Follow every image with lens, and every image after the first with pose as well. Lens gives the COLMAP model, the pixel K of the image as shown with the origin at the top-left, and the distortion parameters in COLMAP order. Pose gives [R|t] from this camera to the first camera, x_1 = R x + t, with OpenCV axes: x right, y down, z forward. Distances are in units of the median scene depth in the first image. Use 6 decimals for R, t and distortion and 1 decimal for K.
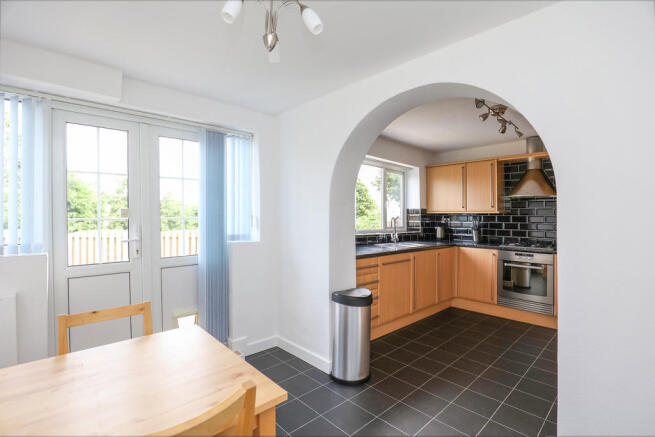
lens RADIAL K [[306.4, 0, 317.4], [0, 306.4, 222.9], [0, 0, 1]] dist [-0.024389, -0.000080]
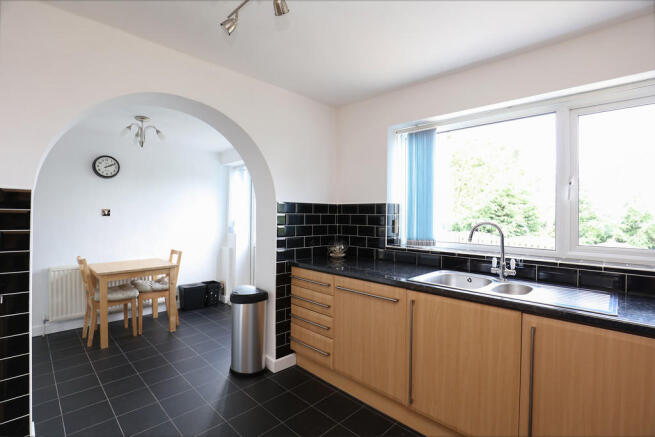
lens RADIAL K [[306.4, 0, 317.4], [0, 306.4, 222.9], [0, 0, 1]] dist [-0.024389, -0.000080]
pose [[0.043363, 0.010126, -0.999008, 0.780576], [-0.025139, 0.999643, 0.009041, -0.016100], [0.998743, 0.024722, 0.043602, 0.779897]]
